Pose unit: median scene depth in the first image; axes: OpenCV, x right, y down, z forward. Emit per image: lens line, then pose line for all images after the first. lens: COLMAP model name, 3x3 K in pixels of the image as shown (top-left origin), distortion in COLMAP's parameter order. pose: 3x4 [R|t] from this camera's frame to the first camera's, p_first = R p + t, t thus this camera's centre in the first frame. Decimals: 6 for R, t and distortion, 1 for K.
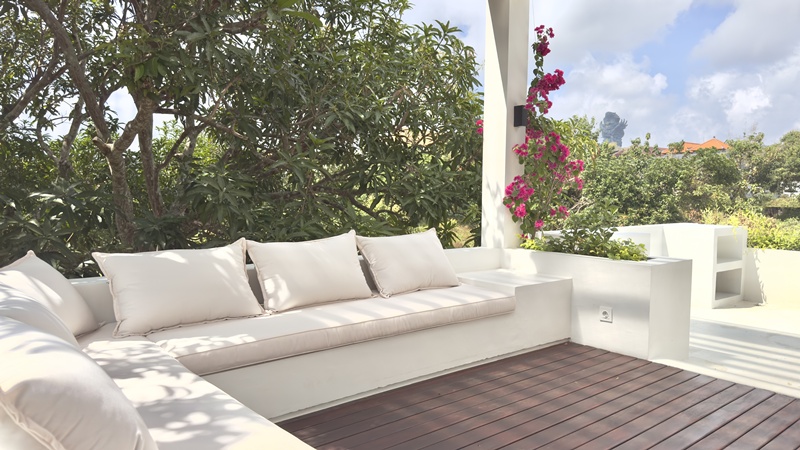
lens RADIAL K [[593.2, 0, 400.0], [0, 593.2, 225.0], [0, 0, 1]] dist [0.035489, -0.005481]
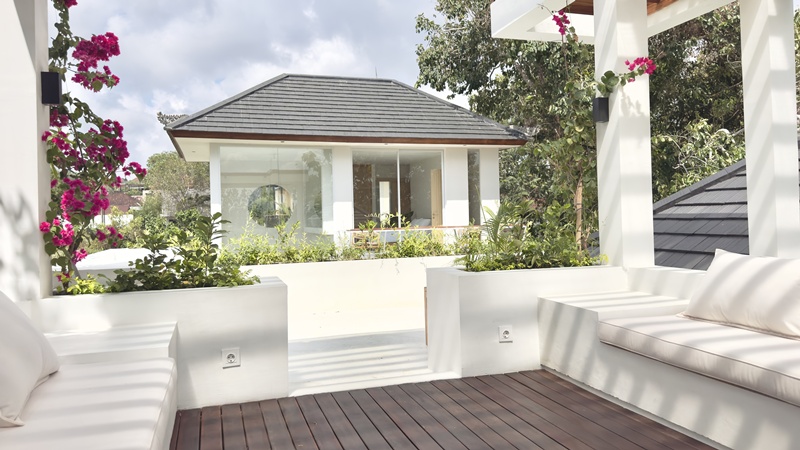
lens RADIAL K [[593.2, 0, 400.0], [0, 593.2, 225.0], [0, 0, 1]] dist [0.035489, -0.005481]
pose [[0.383125, -0.024803, 0.923364, -0.287110], [0.097263, 0.995165, -0.013625, 0.008824], [-0.918562, 0.095029, 0.383685, 0.480495]]
